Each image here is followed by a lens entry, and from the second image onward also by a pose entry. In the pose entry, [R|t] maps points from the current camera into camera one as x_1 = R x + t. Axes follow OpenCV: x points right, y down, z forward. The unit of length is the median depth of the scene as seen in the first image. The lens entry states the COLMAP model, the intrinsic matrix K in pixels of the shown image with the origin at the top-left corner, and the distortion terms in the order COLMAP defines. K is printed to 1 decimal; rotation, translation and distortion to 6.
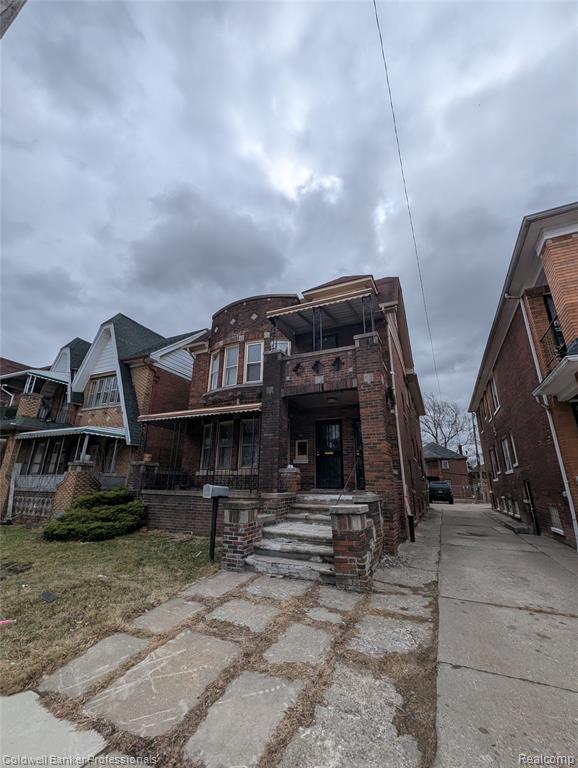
lens RADIAL K [[315.4, 0, 289.0], [0, 315.4, 384.0], [0, 0, 1]] dist [0.000382, -0.000283]
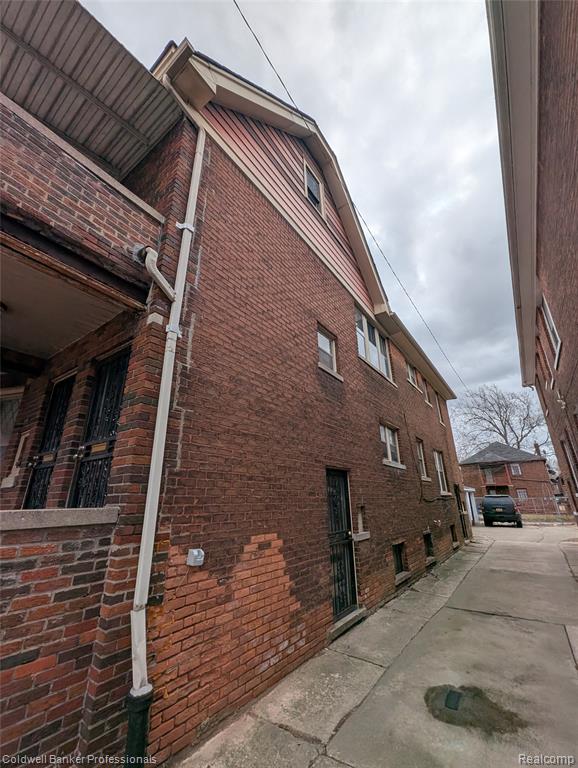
lens RADIAL K [[315.4, 0, 289.0], [0, 315.4, 384.0], [0, 0, 1]] dist [0.000382, -0.000283]
pose [[0.981792, -0.086182, -0.169282, 0.096101], [0.079928, 0.995854, -0.043430, 0.033994], [0.172323, 0.029109, 0.984610, 0.130175]]
